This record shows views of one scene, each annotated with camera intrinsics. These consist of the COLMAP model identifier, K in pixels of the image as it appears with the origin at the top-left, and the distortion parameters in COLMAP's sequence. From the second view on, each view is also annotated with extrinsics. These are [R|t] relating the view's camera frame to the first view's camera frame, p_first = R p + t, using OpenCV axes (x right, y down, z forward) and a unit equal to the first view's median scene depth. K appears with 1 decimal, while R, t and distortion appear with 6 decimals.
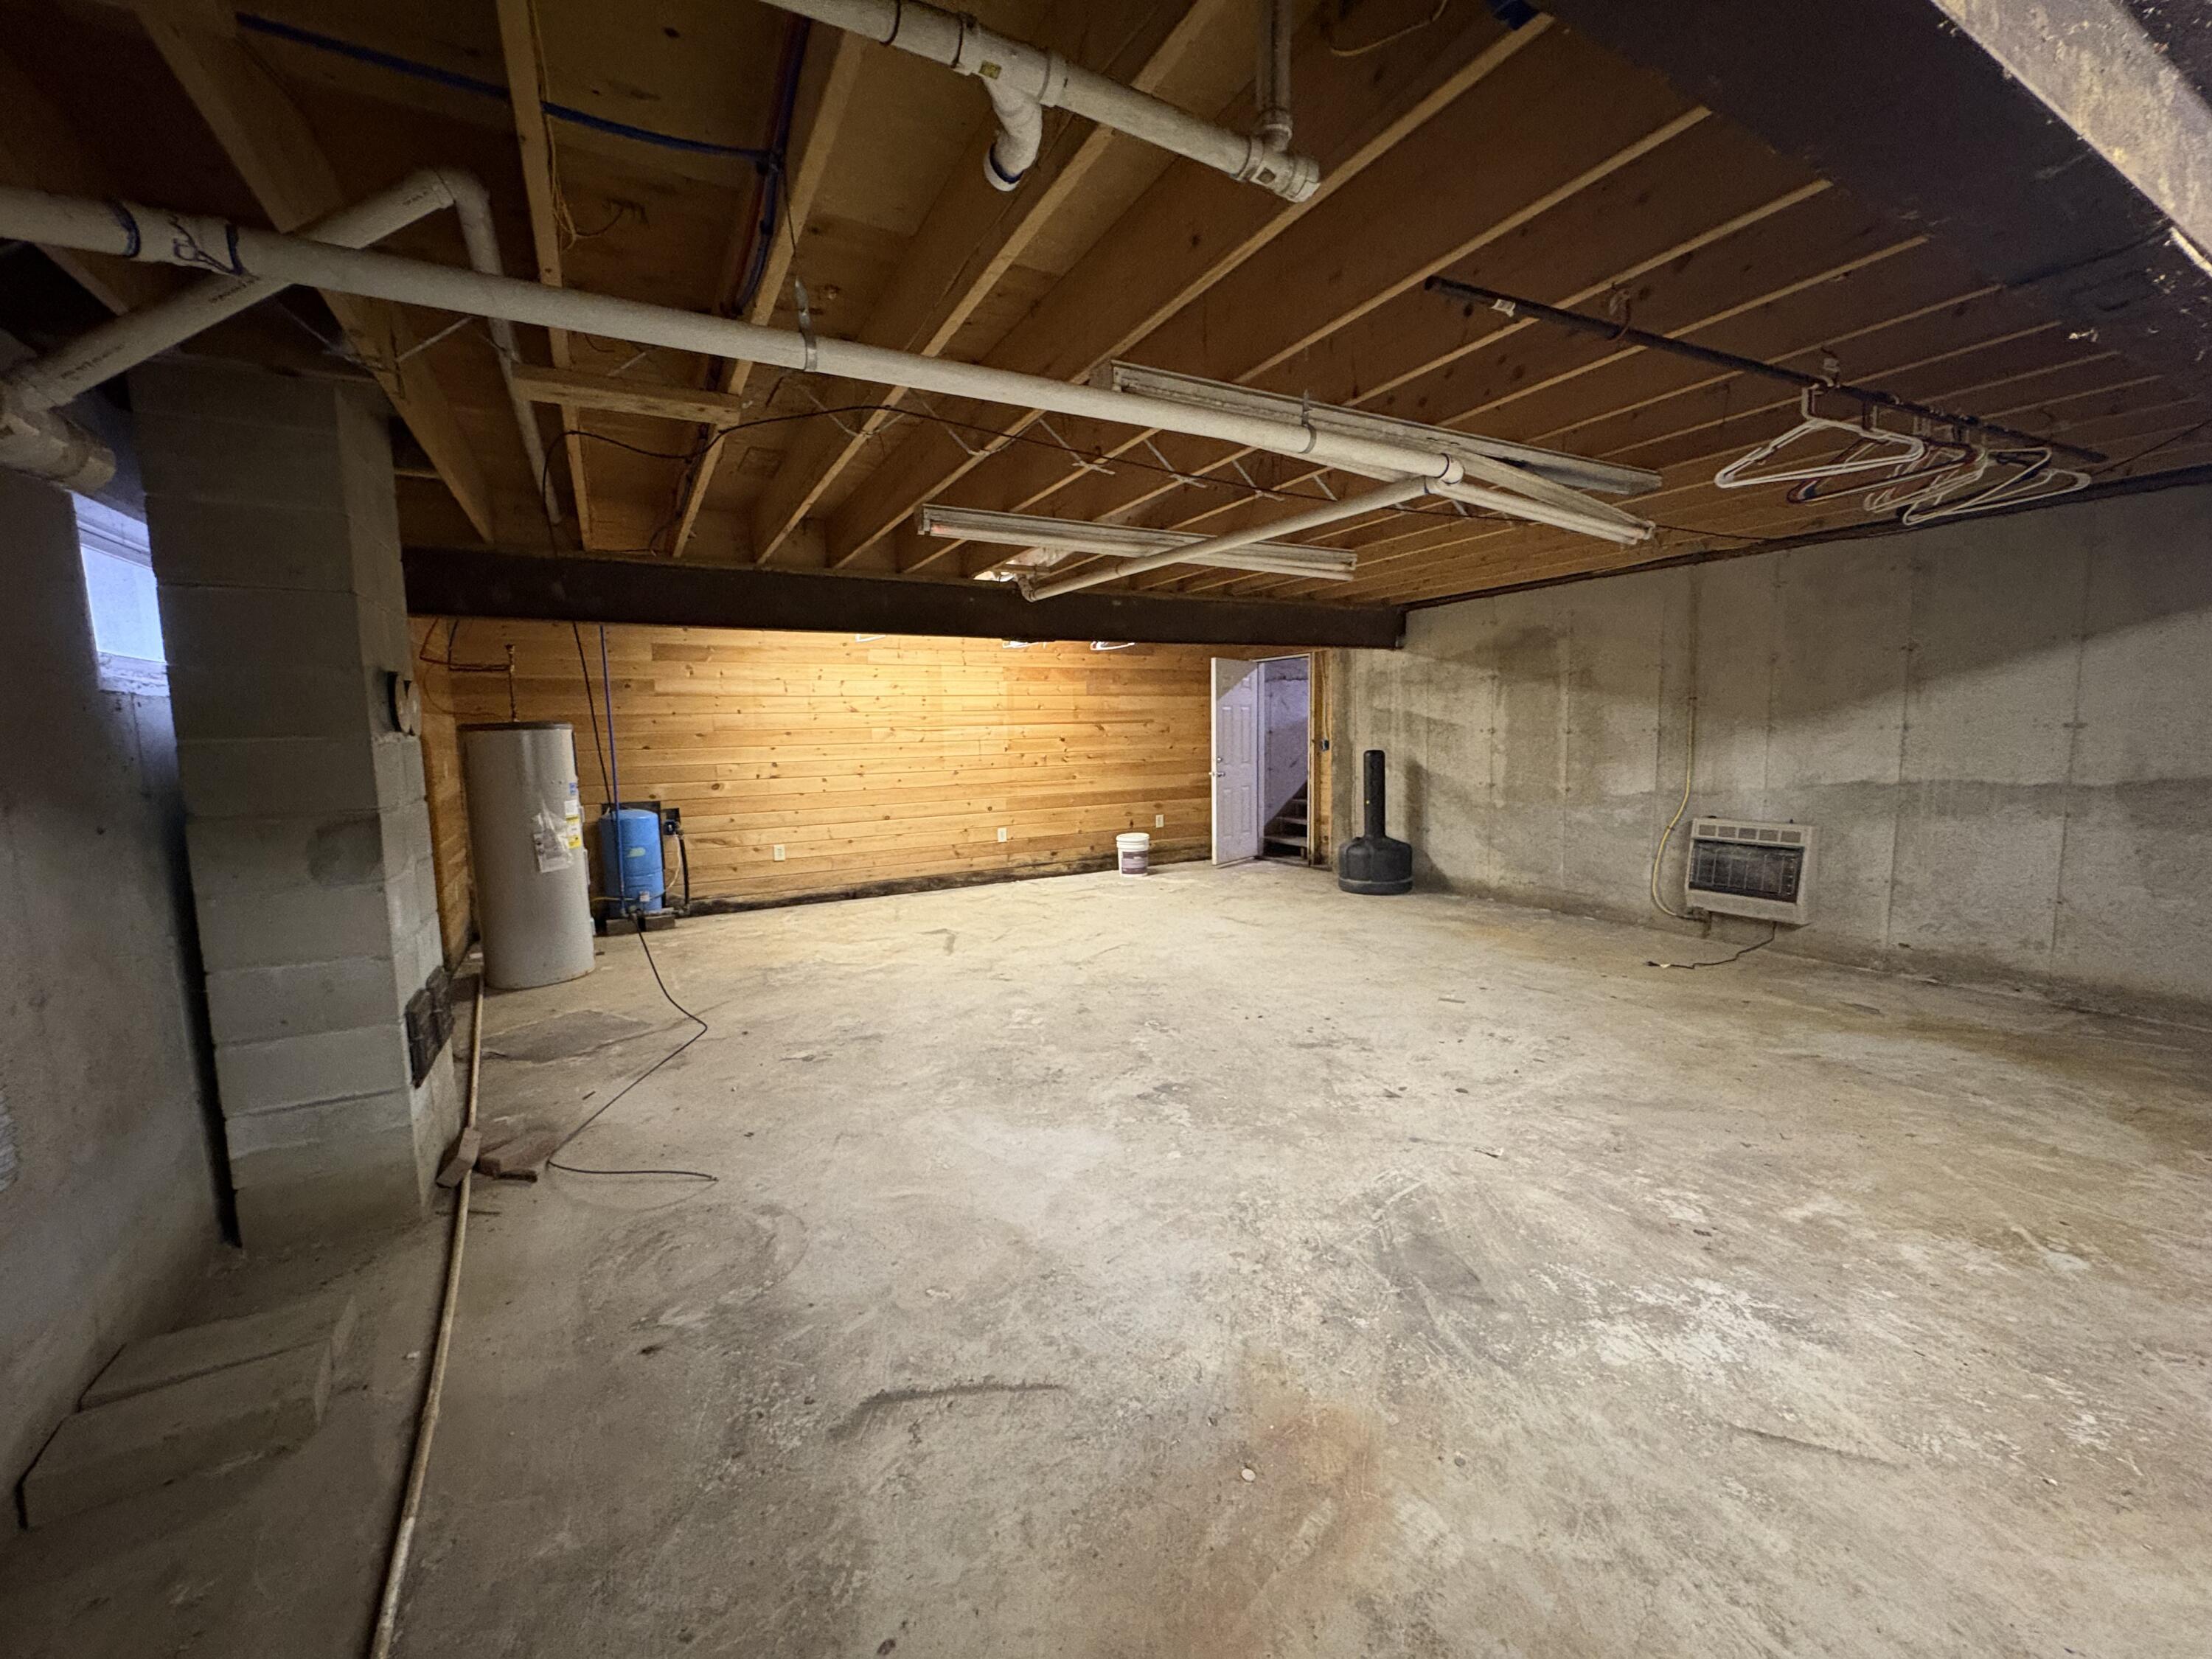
lens RADIAL K [[876.8, 0, 1103.0], [0, 876.8, 825.9], [0, 0, 1]] dist [-0.000029, -0.000498]
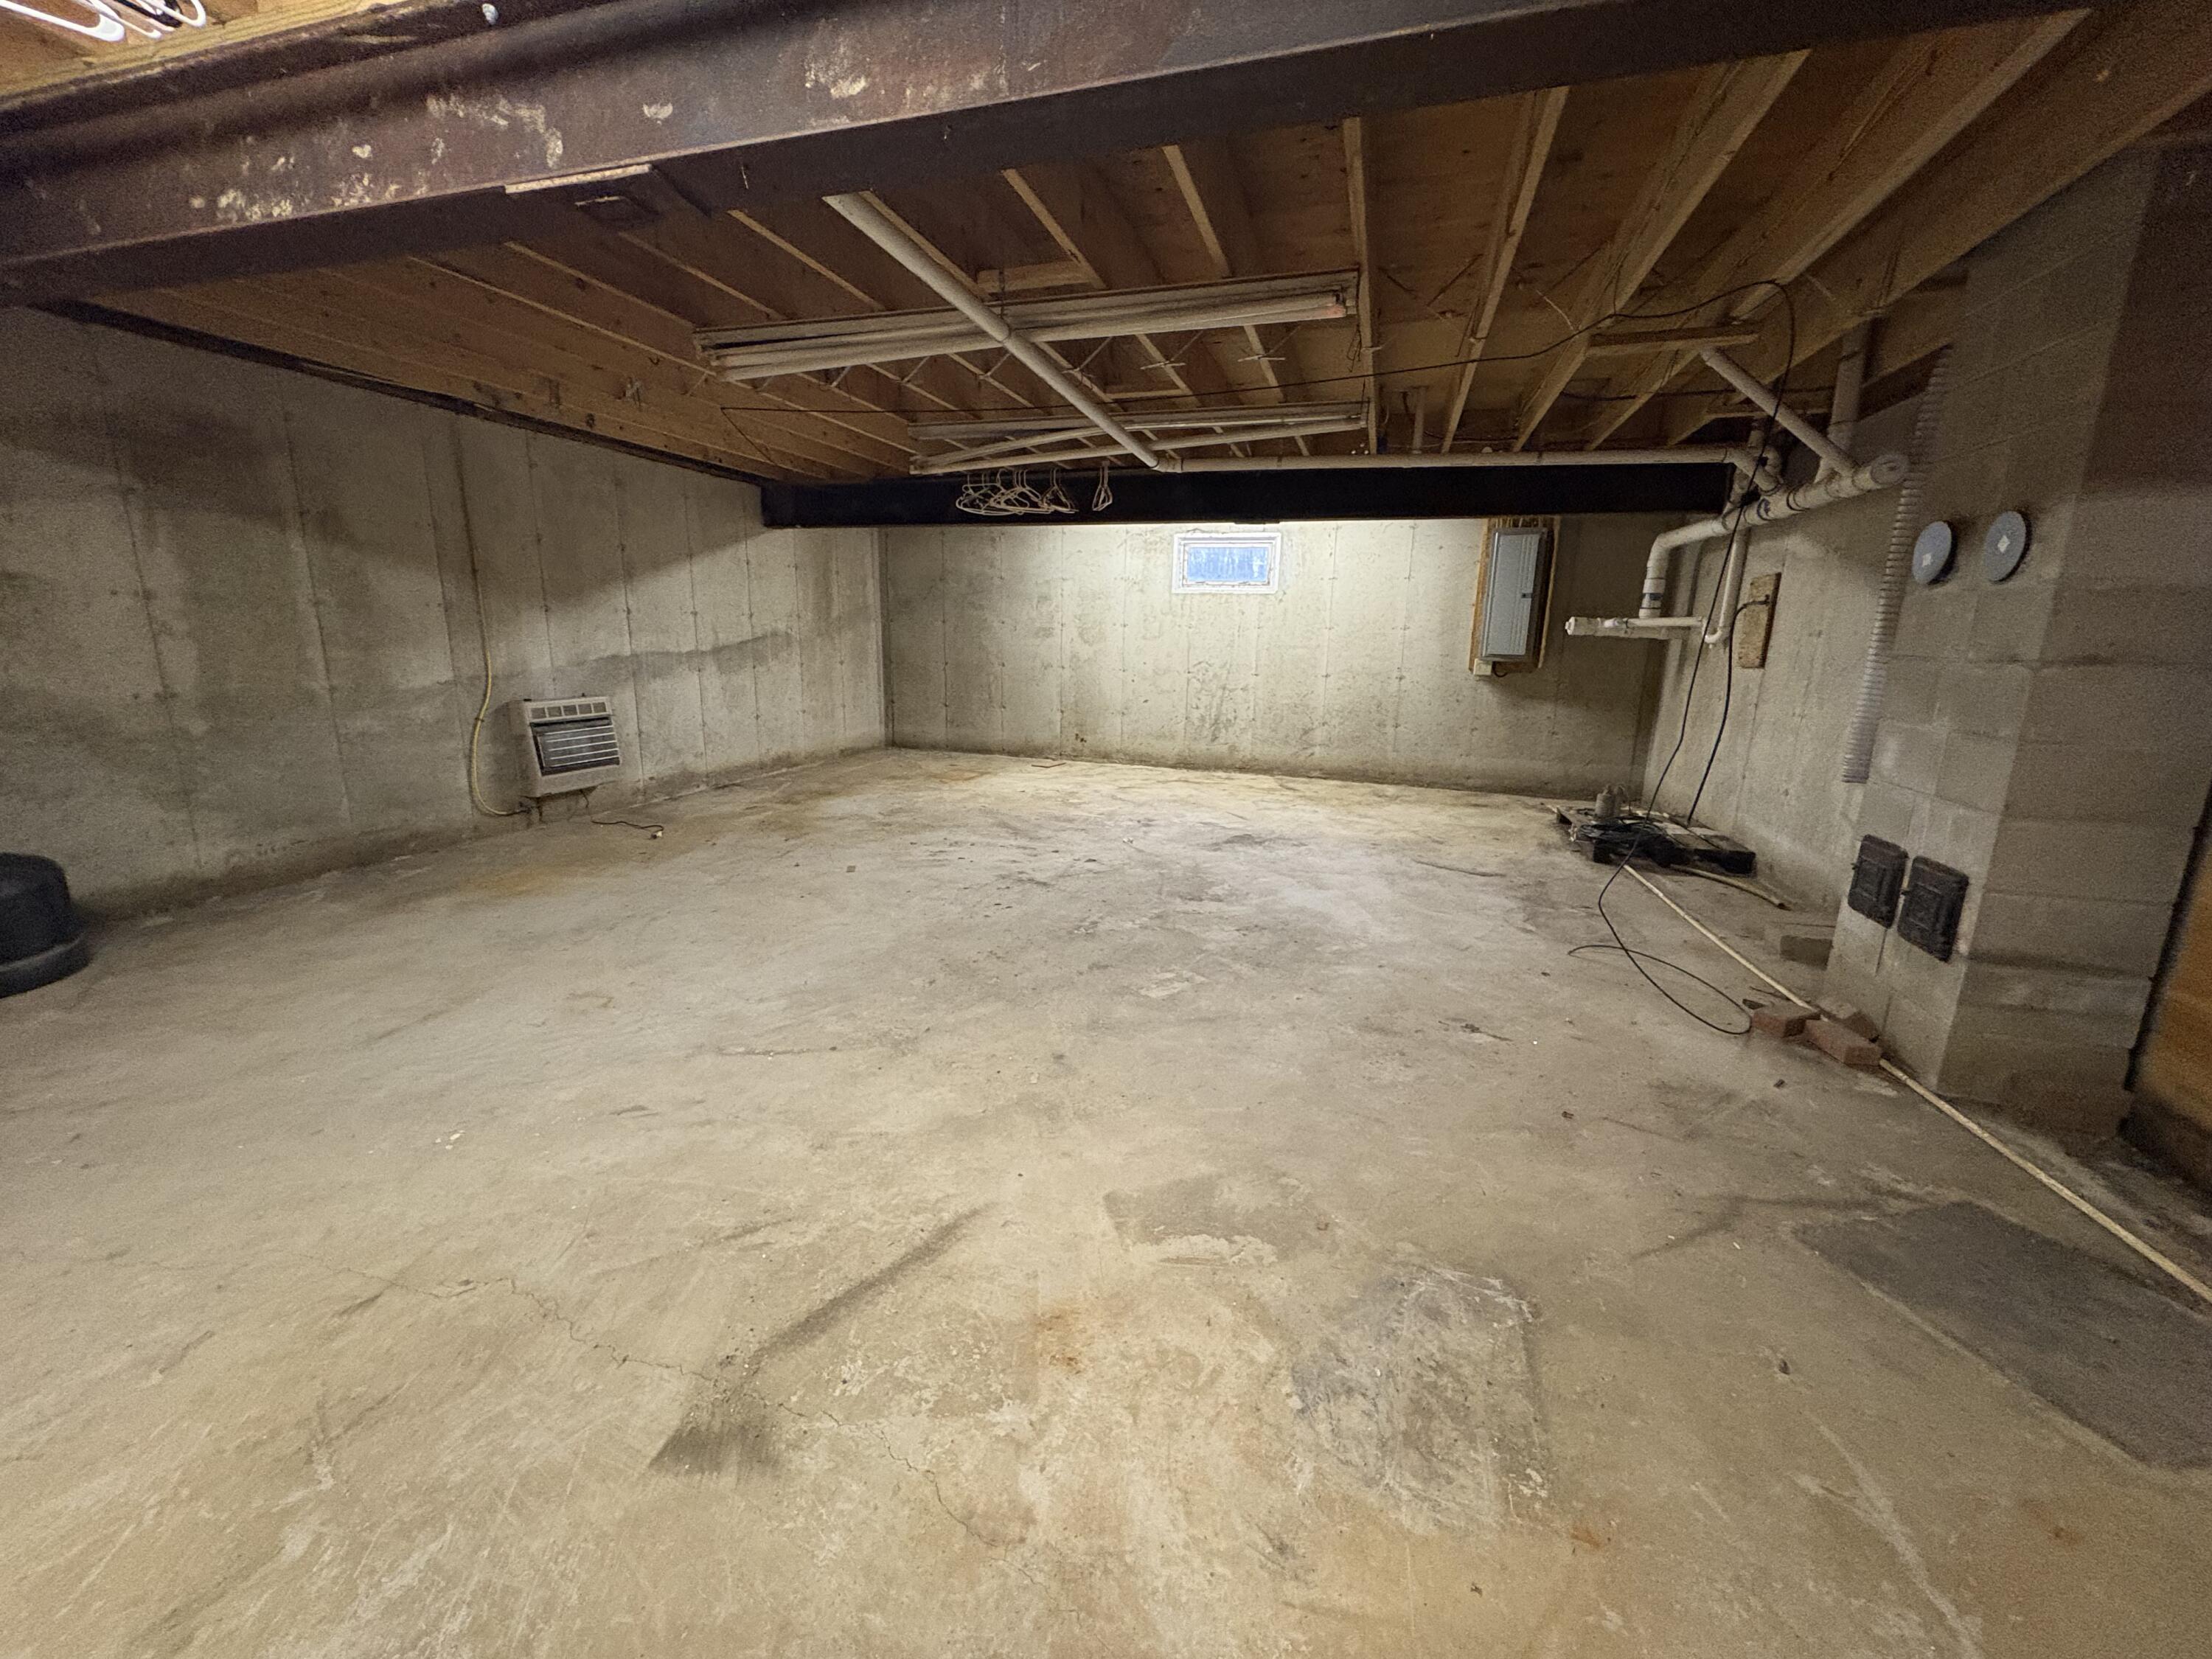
lens RADIAL K [[876.8, 0, 1103.0], [0, 876.8, 825.9], [0, 0, 1]] dist [-0.000029, -0.000498]
pose [[-0.689448, -0.148872, 0.708871, -0.532004], [0.075475, 0.958559, 0.274716, -0.112190], [-0.720392, 0.242905, -0.649640, 1.423907]]
